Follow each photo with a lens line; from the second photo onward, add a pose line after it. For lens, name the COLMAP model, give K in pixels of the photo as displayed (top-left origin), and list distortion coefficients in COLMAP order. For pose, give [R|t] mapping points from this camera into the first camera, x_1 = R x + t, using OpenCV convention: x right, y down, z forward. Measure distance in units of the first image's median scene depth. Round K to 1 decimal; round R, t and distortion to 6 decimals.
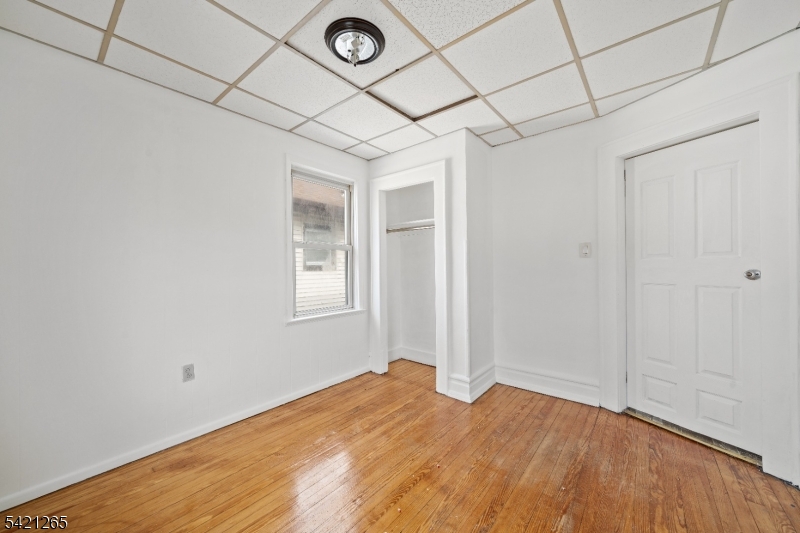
lens RADIAL K [[306.9, 0, 404.9], [0, 306.9, 267.7], [0, 0, 1]] dist [-0.000530, 0.000987]
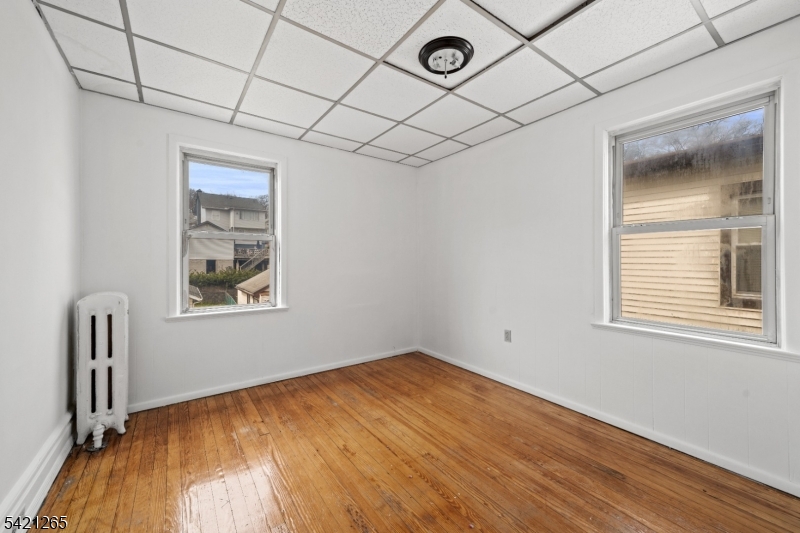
lens RADIAL K [[306.9, 0, 380.9], [0, 306.9, 261.2], [0, 0, 1]] dist [-0.000530, 0.000987]
pose [[-0.313640, 0.012020, -0.949466, 0.732072], [0.001471, 0.999925, 0.012173, -0.007977], [0.949541, 0.002421, -0.313634, 0.851020]]
